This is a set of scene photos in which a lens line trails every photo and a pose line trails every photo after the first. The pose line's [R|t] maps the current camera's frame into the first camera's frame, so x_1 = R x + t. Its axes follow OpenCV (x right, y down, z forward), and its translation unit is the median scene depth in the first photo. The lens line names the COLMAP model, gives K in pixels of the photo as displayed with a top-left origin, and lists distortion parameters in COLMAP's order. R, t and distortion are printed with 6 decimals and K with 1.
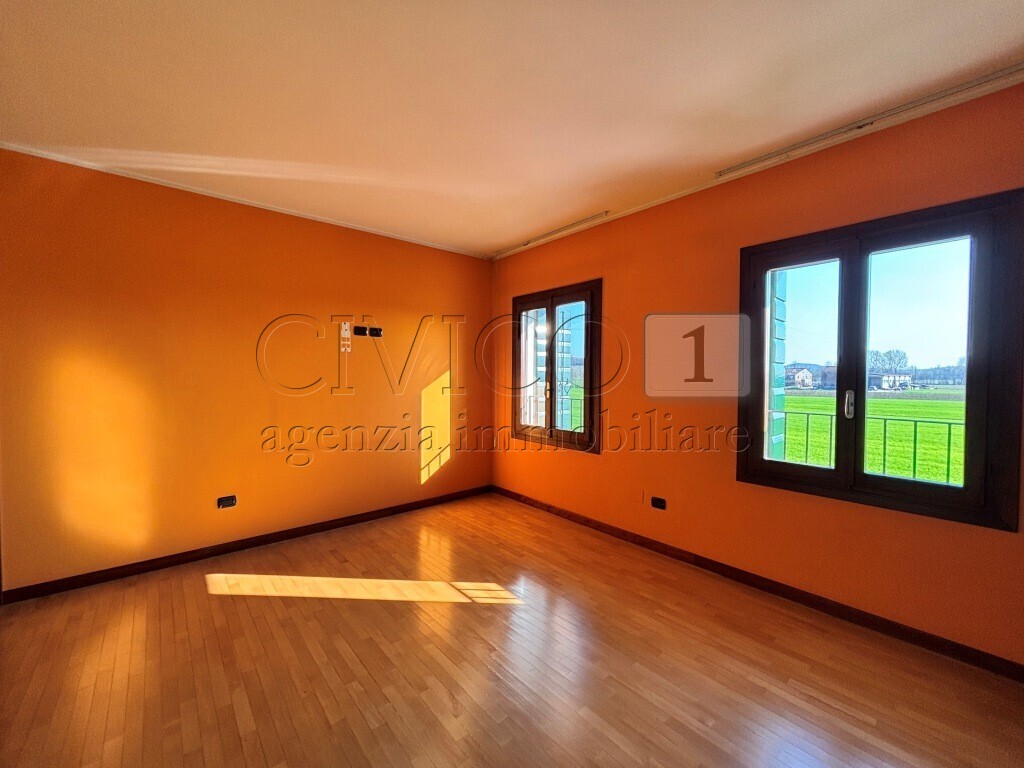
lens RADIAL K [[413.7, 0, 510.5], [0, 413.7, 382.7], [0, 0, 1]] dist [0.007848, -0.000692]
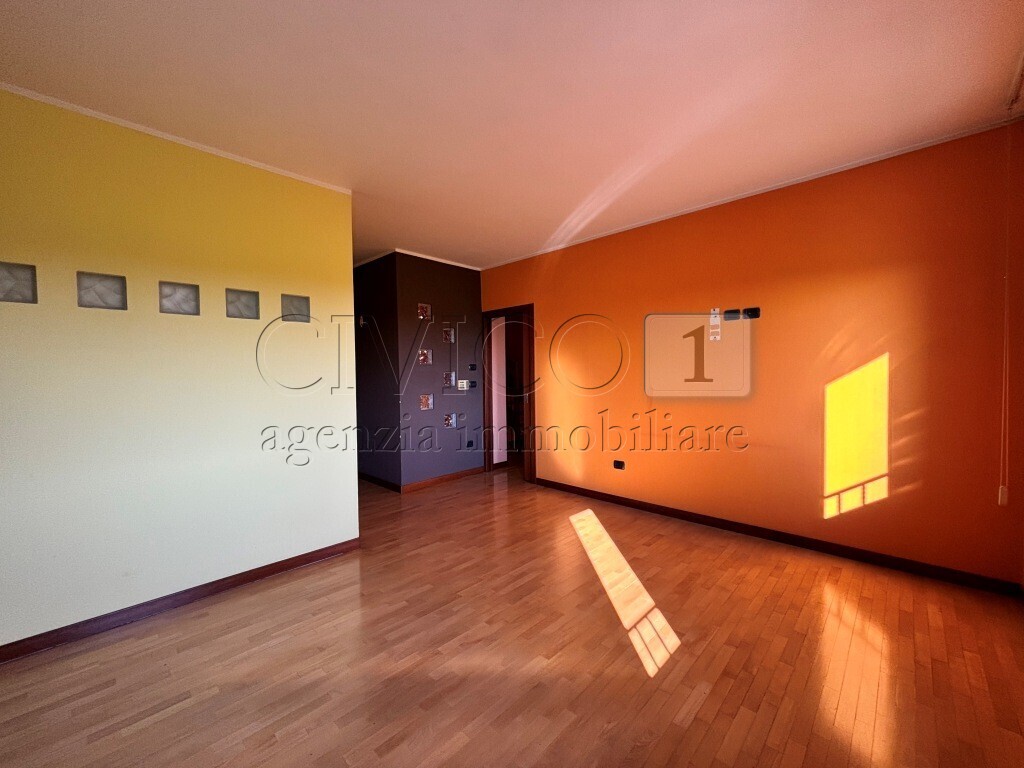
lens RADIAL K [[413.7, 0, 511.6], [0, 413.7, 381.1], [0, 0, 1]] dist [0.007848, -0.000692]
pose [[0.104122, 0.020386, -0.994356, 0.465766], [-0.004389, 0.999790, 0.020037, 0.000205], [0.994555, 0.002278, 0.104189, 0.434723]]
